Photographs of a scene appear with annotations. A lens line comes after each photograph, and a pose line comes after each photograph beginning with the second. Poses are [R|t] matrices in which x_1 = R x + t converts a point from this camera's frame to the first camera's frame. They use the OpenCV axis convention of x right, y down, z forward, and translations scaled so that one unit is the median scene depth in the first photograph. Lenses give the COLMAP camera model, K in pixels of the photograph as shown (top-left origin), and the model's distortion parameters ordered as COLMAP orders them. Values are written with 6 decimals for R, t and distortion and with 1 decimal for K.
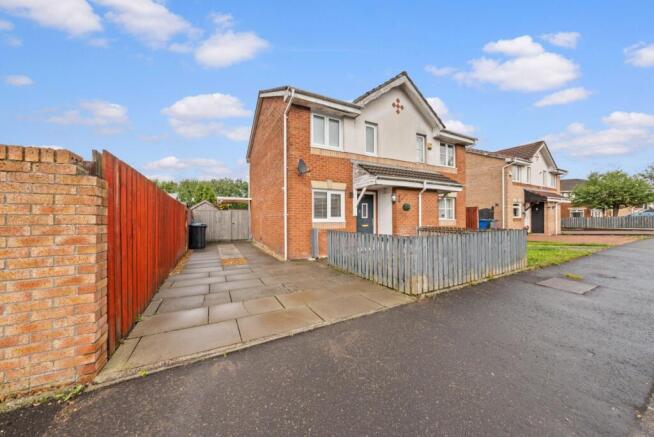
lens RADIAL K [[221.1, 0, 326.2], [0, 221.1, 217.0], [0, 0, 1]] dist [0.000199, 0.000042]
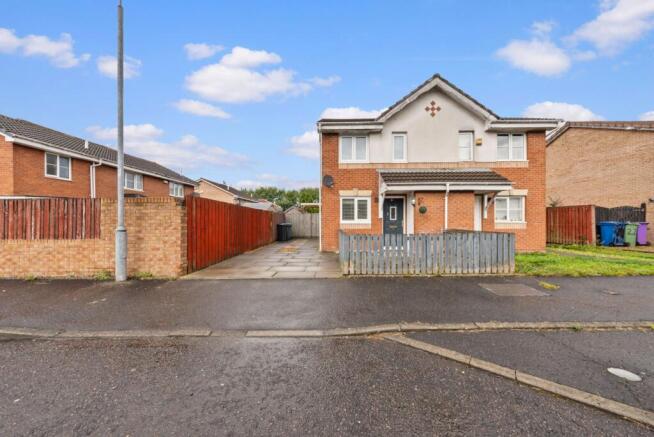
lens RADIAL K [[221.1, 0, 326.2], [0, 221.1, 217.0], [0, 0, 1]] dist [0.000199, 0.000042]
pose [[0.877738, -0.003666, -0.479126, 0.430595], [0.001563, 0.999987, -0.004789, -0.005651], [0.479138, 0.003455, 0.877733, -0.130111]]
